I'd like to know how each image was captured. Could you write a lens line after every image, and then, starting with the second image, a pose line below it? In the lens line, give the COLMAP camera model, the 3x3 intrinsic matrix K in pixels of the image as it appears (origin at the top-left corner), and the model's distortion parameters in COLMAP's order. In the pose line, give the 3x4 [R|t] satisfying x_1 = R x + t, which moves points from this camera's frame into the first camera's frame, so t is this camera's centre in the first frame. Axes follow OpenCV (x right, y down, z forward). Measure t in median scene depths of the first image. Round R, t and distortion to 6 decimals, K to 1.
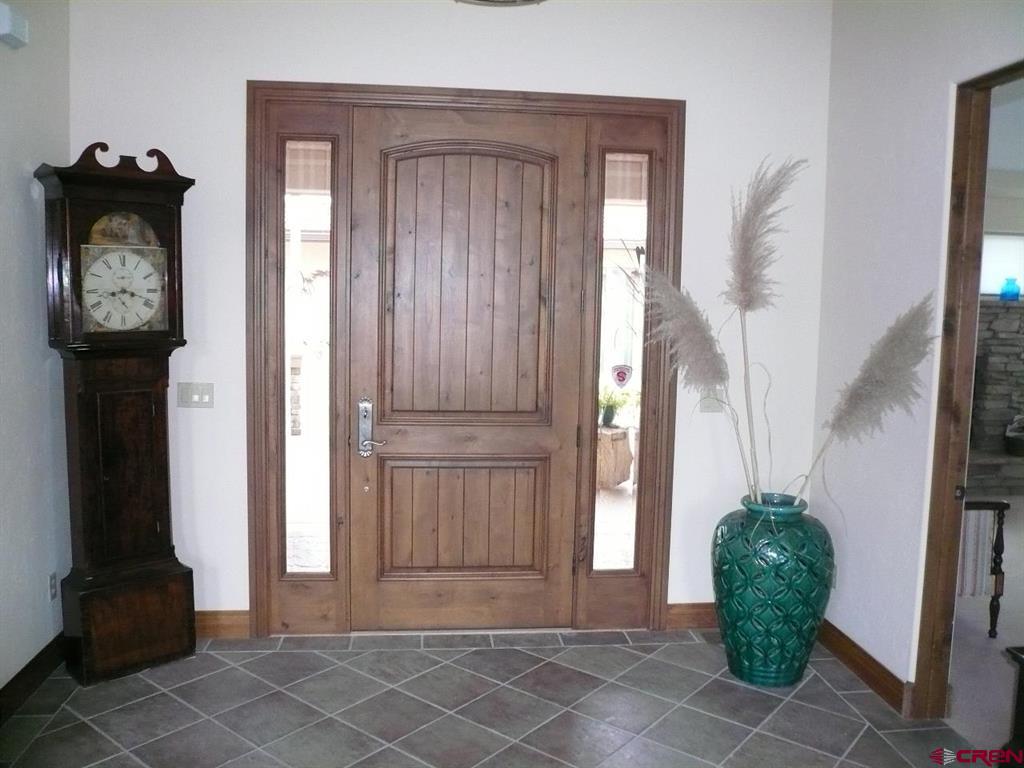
lens RADIAL K [[856.6, 0, 512.0], [0, 856.6, 384.8], [0, 0, 1]] dist [-0.042108, 0.013827]
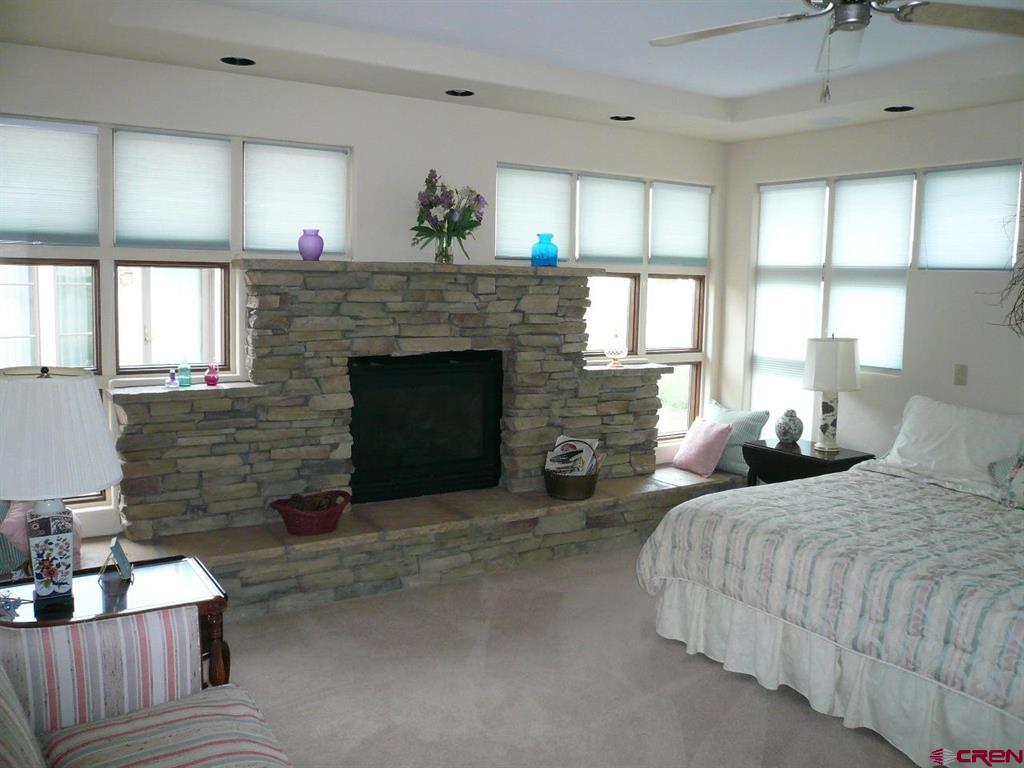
lens RADIAL K [[856.6, 0, 512.8], [0, 856.6, 382.7], [0, 0, 1]] dist [-0.042108, 0.013827]
pose [[0.900392, -0.050991, 0.432081, 0.270093], [0.038014, 0.998531, 0.038622, -0.035257], [-0.433416, -0.018350, 0.901007, 0.399468]]
